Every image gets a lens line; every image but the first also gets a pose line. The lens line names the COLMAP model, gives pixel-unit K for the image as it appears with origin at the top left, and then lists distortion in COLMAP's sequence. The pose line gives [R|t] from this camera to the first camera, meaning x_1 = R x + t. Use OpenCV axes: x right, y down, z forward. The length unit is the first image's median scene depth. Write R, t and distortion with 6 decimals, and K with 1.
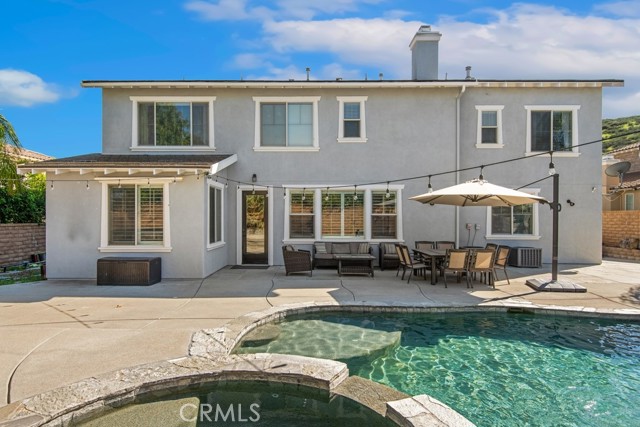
lens RADIAL K [[386.0, 0, 320.0], [0, 386.0, 213.5], [0, 0, 1]] dist [0.005858, 0.001258]
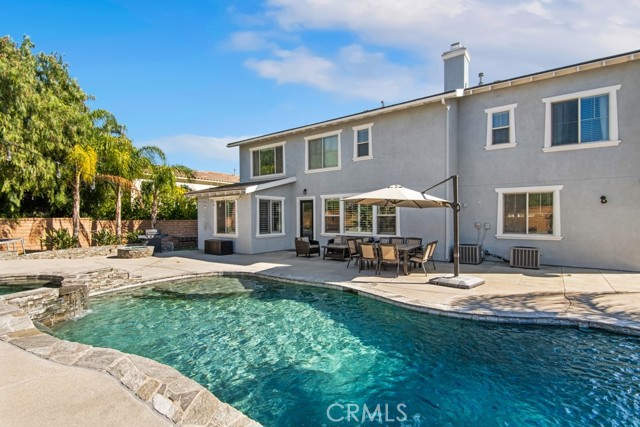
lens RADIAL K [[305.8, 0, 320.0], [0, 305.8, 213.5], [0, 0, 1]] dist [-0.002970, -0.000960]
pose [[0.809266, -0.014346, -0.587268, 0.566884], [0.008515, 0.999883, -0.012692, 0.007409], [0.587381, 0.005271, 0.809293, 0.082049]]
